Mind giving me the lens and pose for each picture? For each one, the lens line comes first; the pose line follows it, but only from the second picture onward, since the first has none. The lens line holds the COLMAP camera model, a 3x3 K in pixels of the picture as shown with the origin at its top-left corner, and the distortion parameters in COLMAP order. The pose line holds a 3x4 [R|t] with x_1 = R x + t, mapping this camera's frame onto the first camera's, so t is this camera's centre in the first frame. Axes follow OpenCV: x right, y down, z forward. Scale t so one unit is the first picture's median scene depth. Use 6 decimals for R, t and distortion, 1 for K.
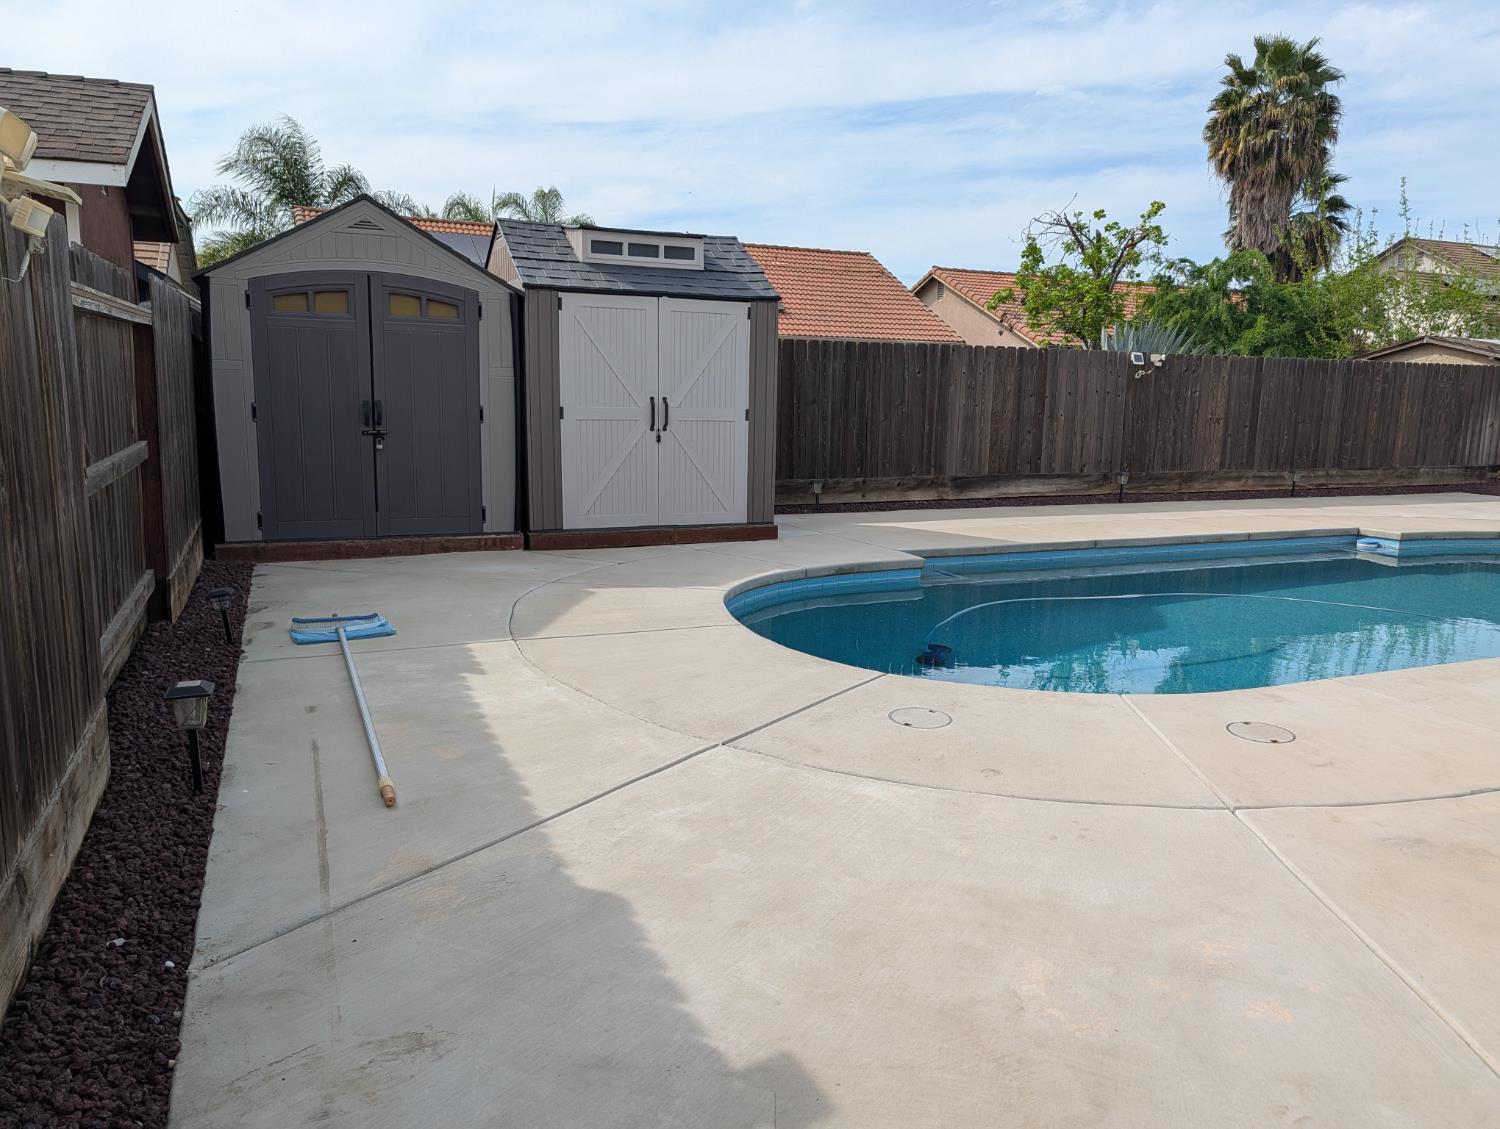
lens RADIAL K [[1065.8, 0, 792.0], [0, 1065.8, 569.6], [0, 0, 1]] dist [0.011407, -0.007009]
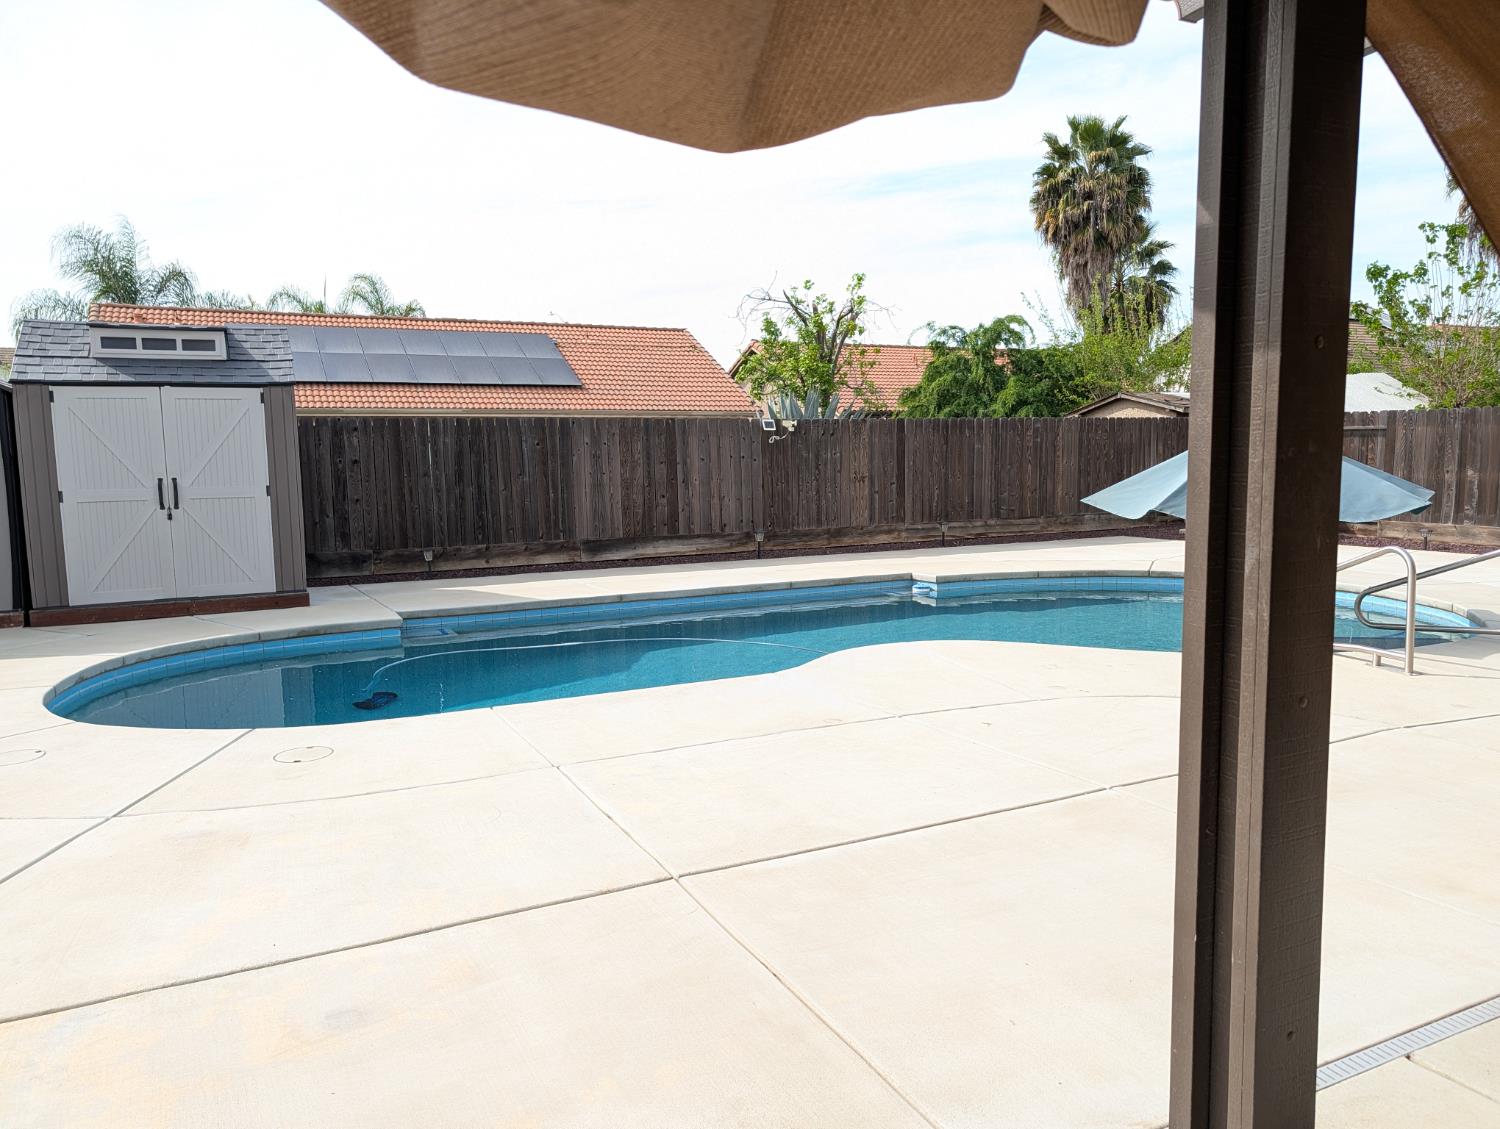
lens RADIAL K [[1057.1, 0, 786.6], [0, 1057.1, 569.9], [0, 0, 1]] dist [0.071629, -0.115025]
pose [[0.998188, -0.041419, 0.043650, 0.297095], [0.044059, 0.997143, -0.061363, 0.015326], [-0.040984, 0.063175, 0.997161, -0.059383]]
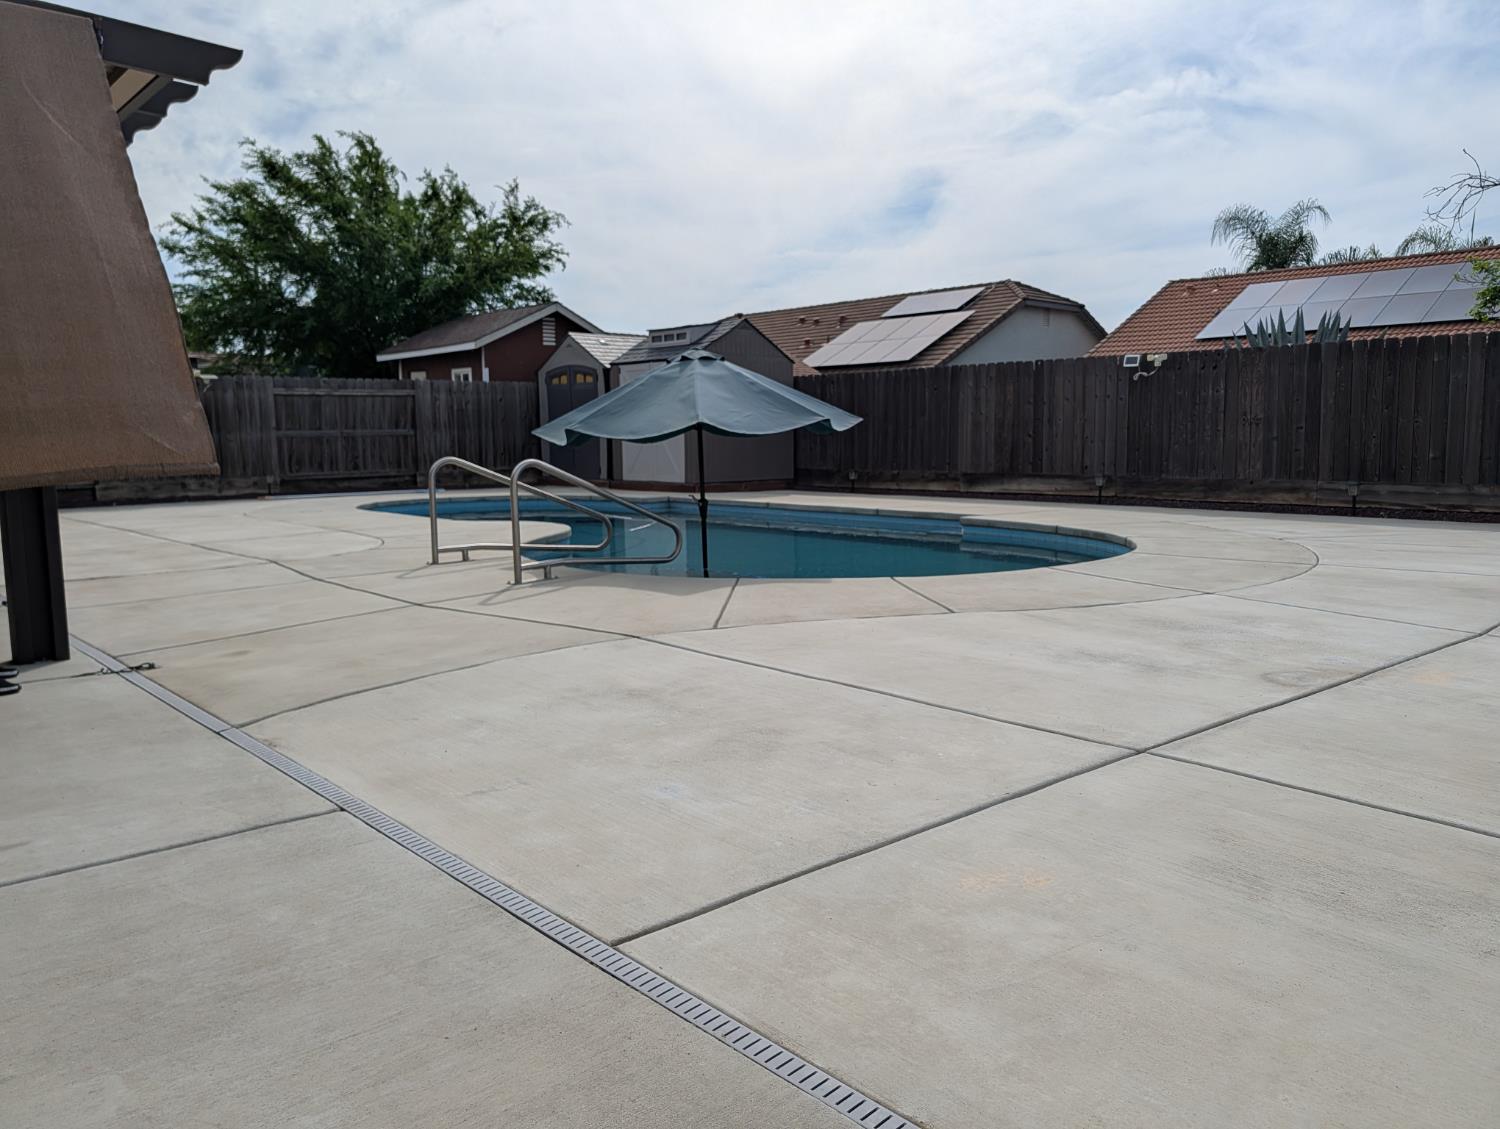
lens RADIAL K [[1094.3, 0, 750.0], [0, 1094.3, 564.5], [0, 0, 1]] dist [0.032601, -0.028893]
pose [[0.318091, 0.091370, -0.943647, 1.223022], [-0.146203, 0.988166, 0.046397, -0.006688], [0.936719, 0.123205, 0.327686, 0.369012]]
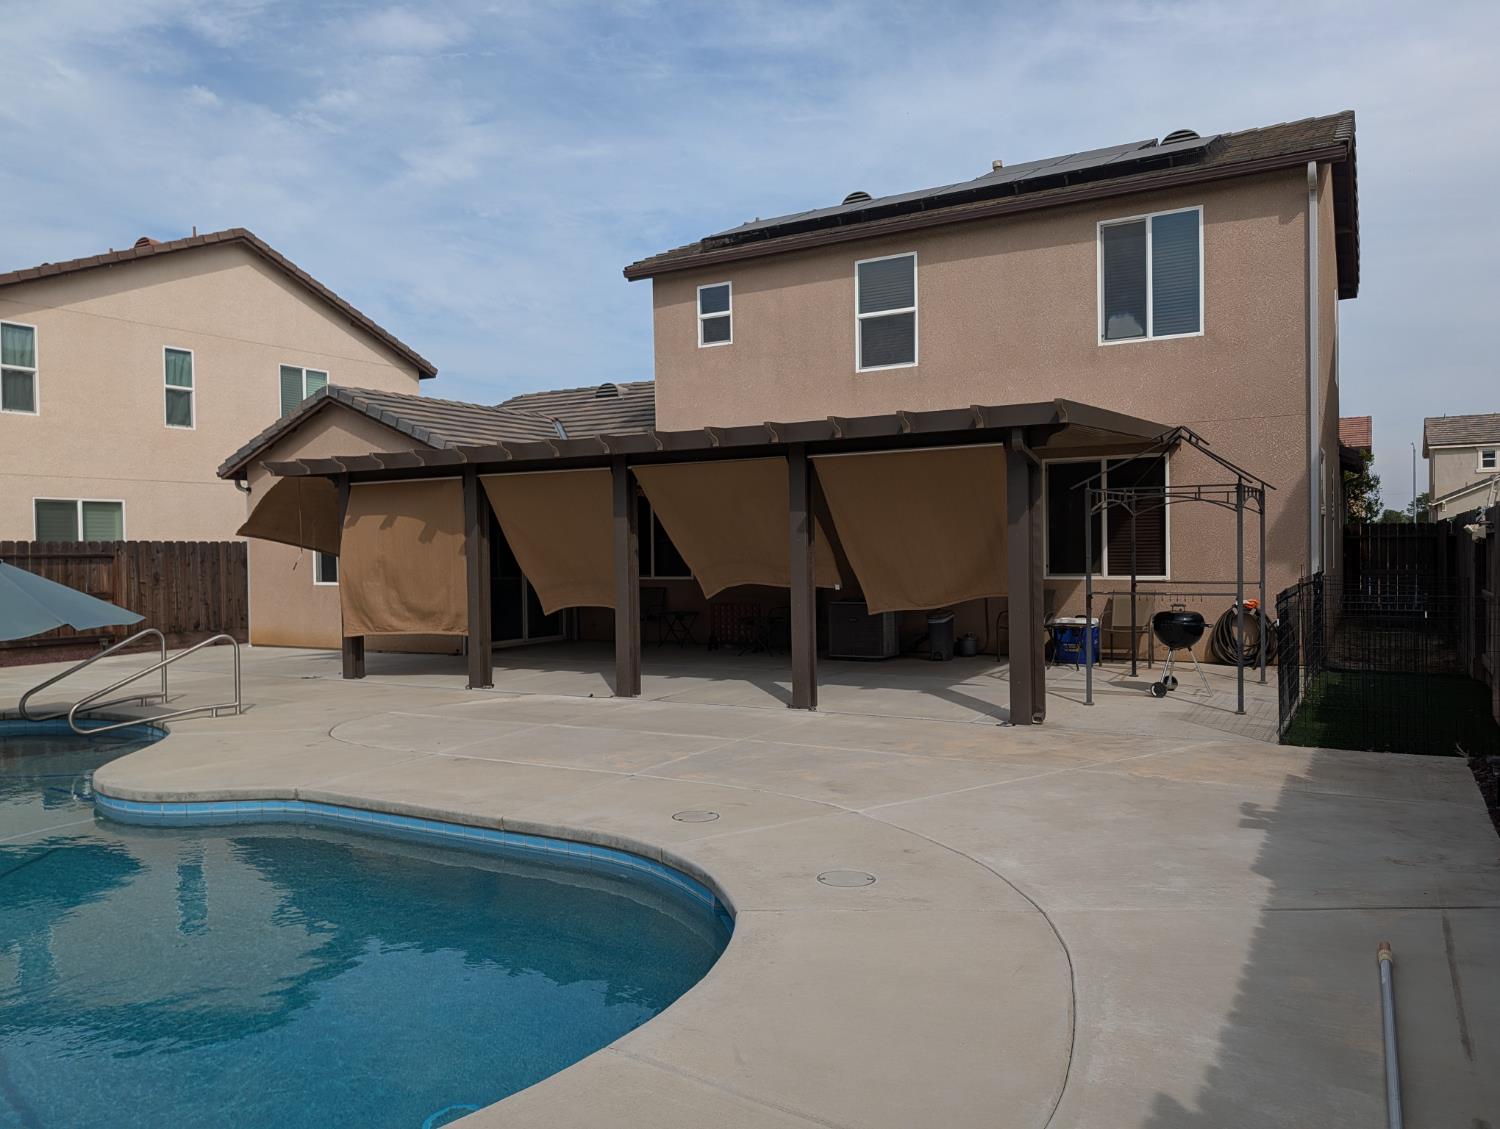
lens RADIAL K [[1065.8, 0, 792.0], [0, 1065.8, 569.6], [0, 0, 1]] dist [0.011407, -0.007009]
pose [[-0.591378, -0.028857, 0.805878, -0.244897], [0.141086, 0.980242, 0.138634, -0.111854], [-0.793957, 0.195684, -0.575622, 0.560570]]
